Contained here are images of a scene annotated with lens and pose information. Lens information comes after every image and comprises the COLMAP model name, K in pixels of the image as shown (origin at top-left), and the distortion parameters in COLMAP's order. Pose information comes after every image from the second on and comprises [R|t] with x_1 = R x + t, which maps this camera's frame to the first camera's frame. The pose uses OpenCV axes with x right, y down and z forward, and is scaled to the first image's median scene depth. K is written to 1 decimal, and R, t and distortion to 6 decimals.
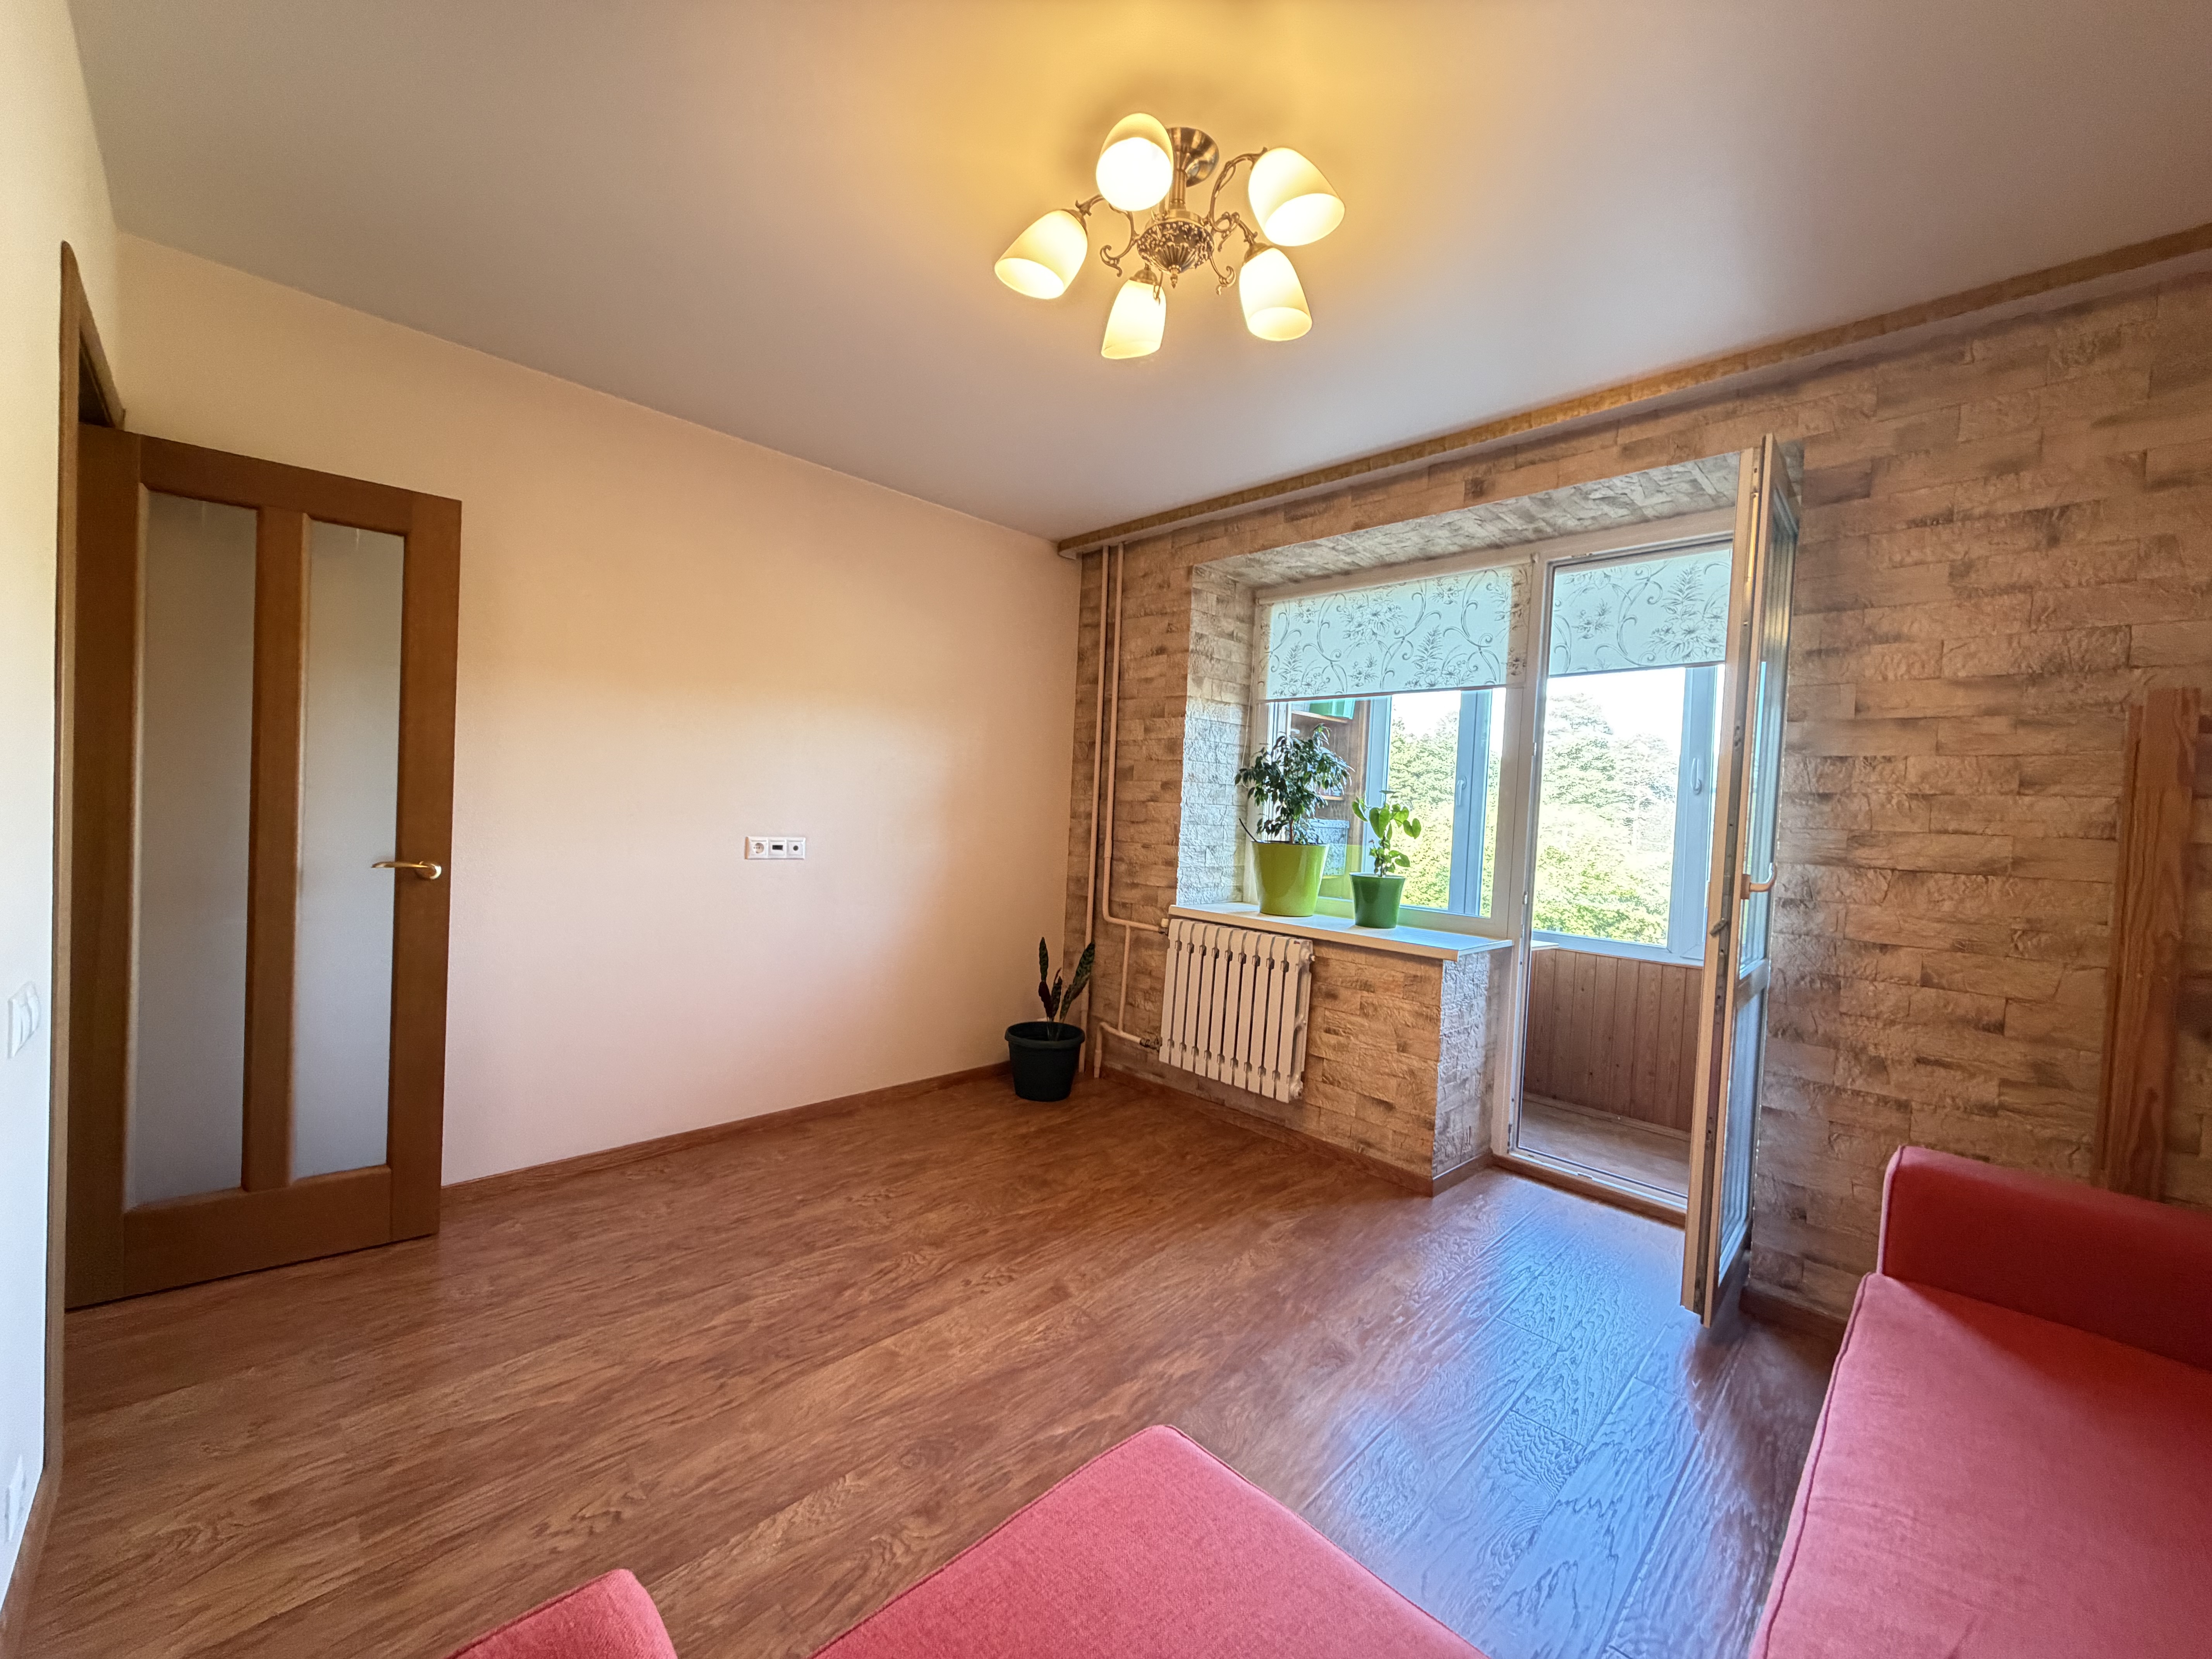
lens RADIAL K [[878.5, 0, 1103.8], [0, 878.5, 830.4], [0, 0, 1]] dist [-0.000506, -0.000018]
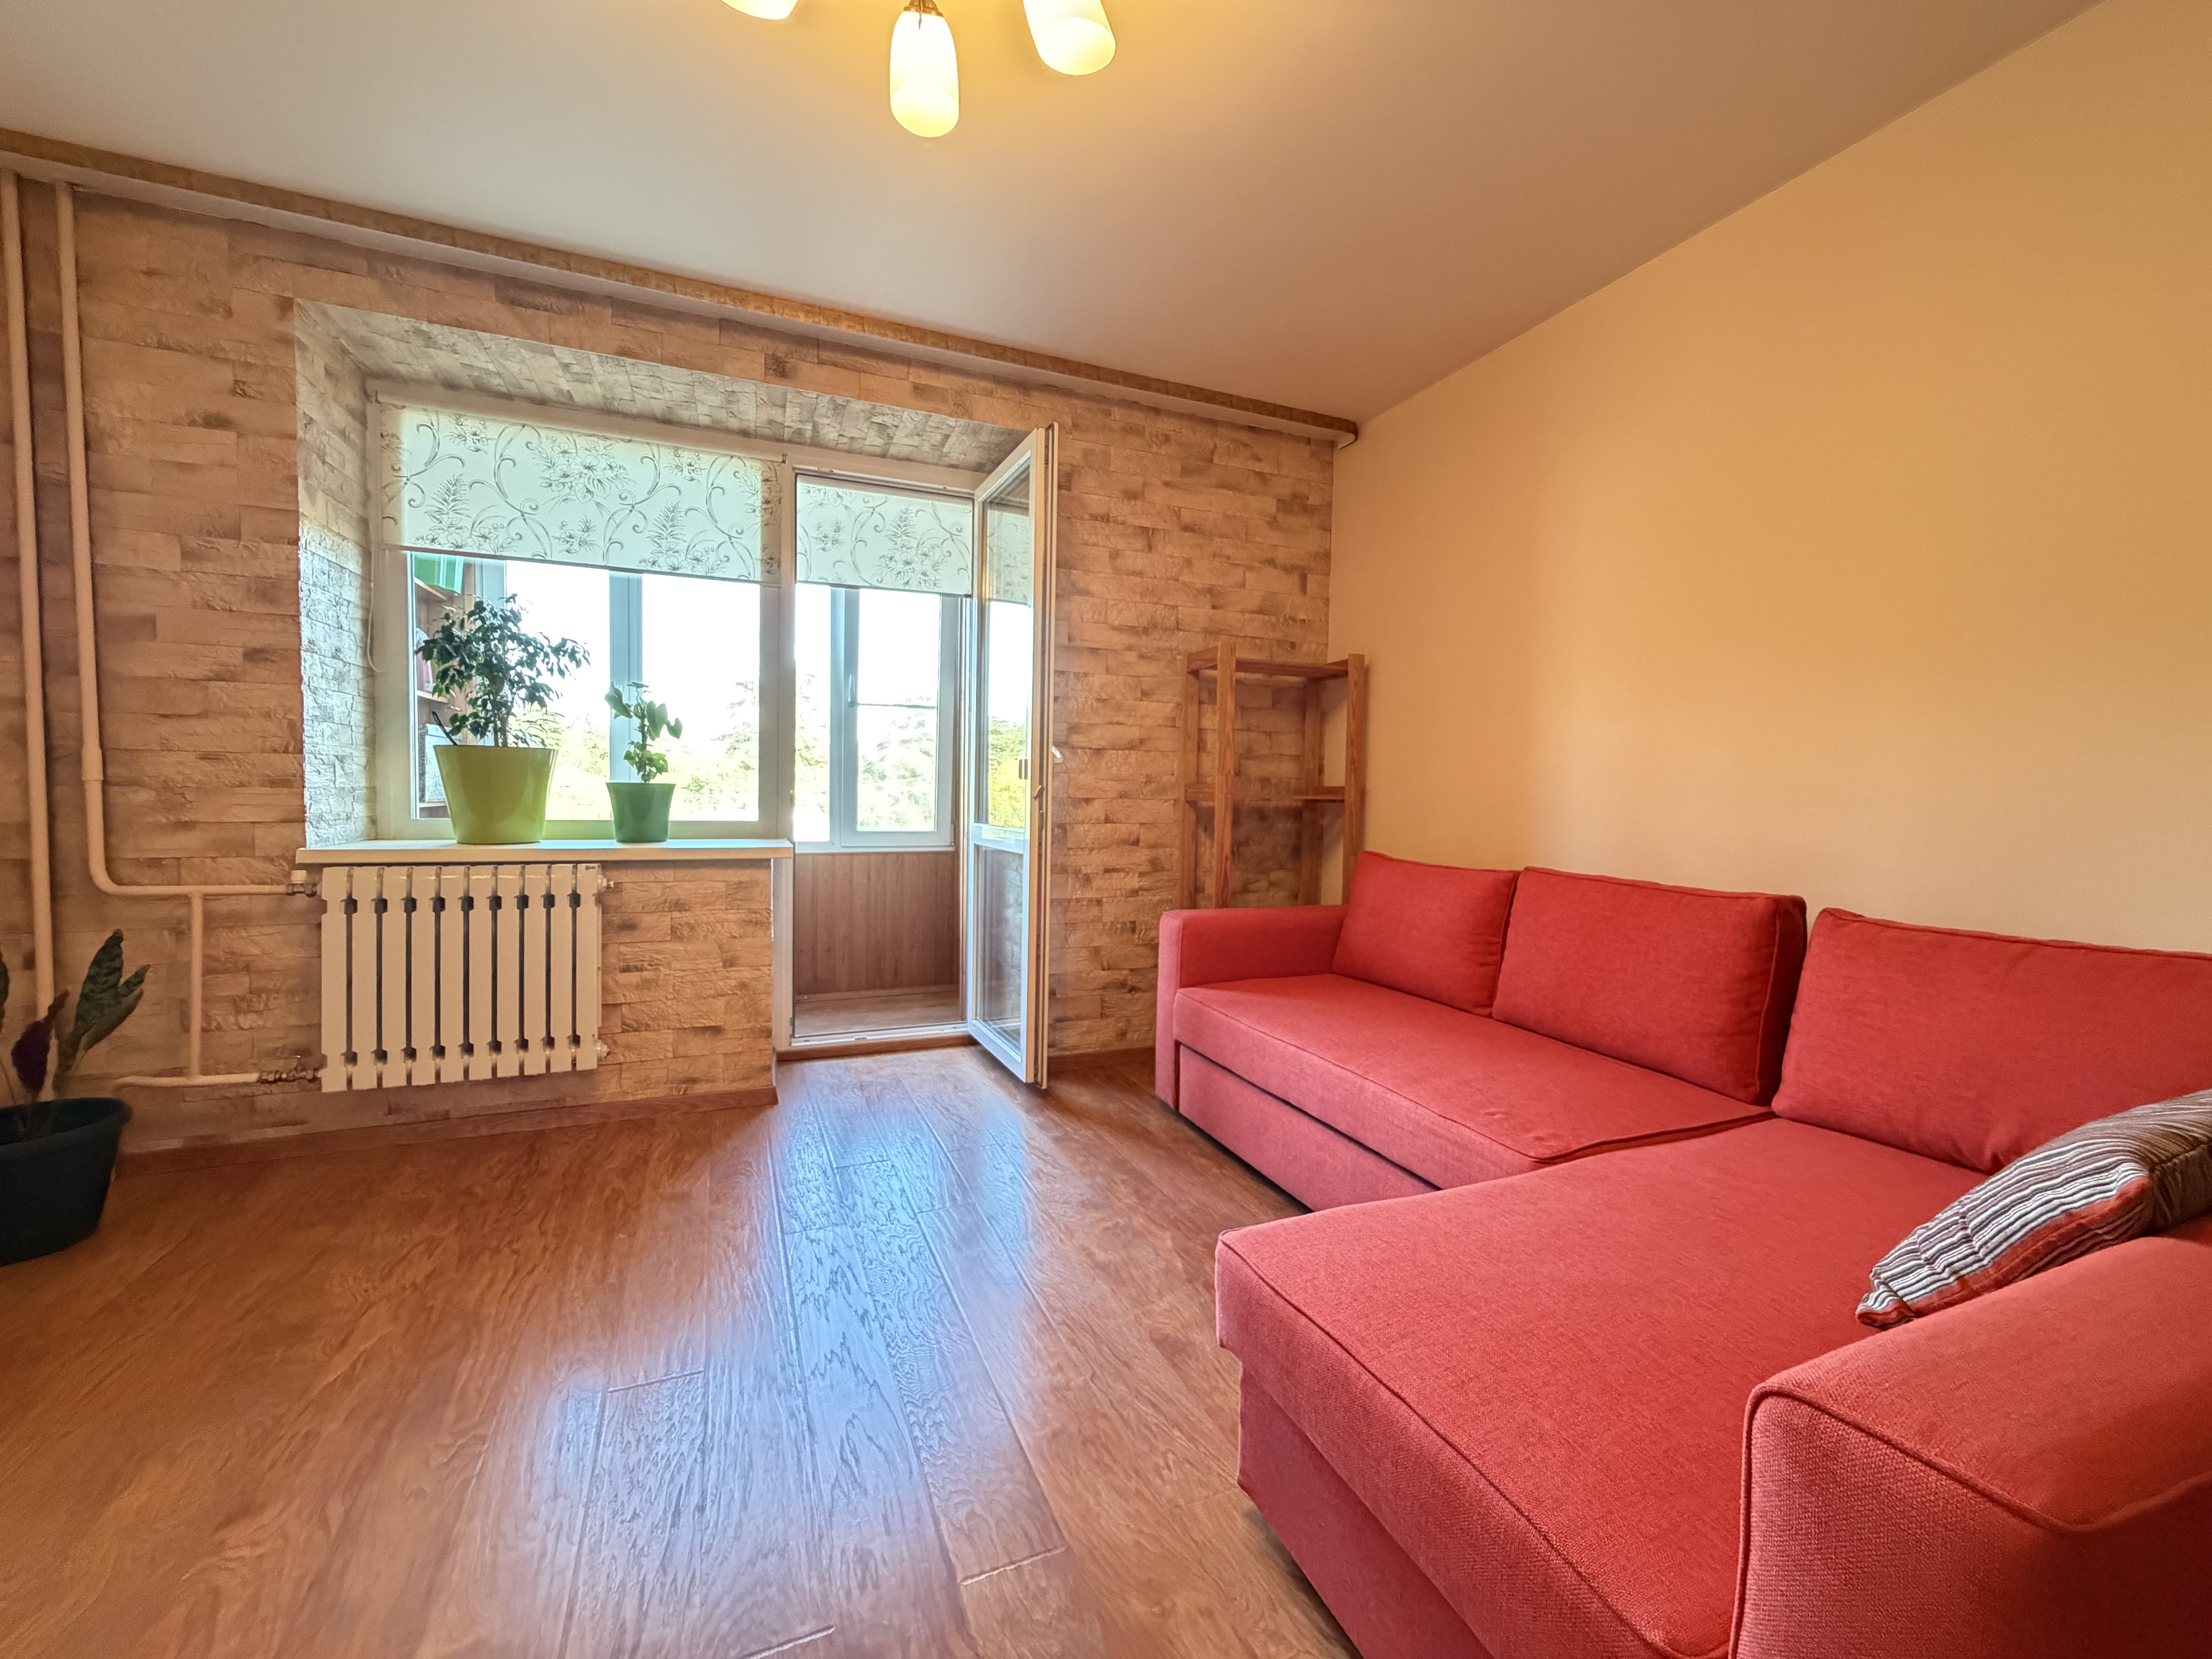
lens RADIAL K [[878.5, 0, 1105.6], [0, 878.5, 829.7], [0, 0, 1]] dist [-0.000506, -0.000018]
pose [[0.374052, -0.084334, 0.923565, -0.345962], [0.025616, 0.996416, 0.080611, 0.043469], [-0.927054, -0.006495, 0.374872, 0.283728]]
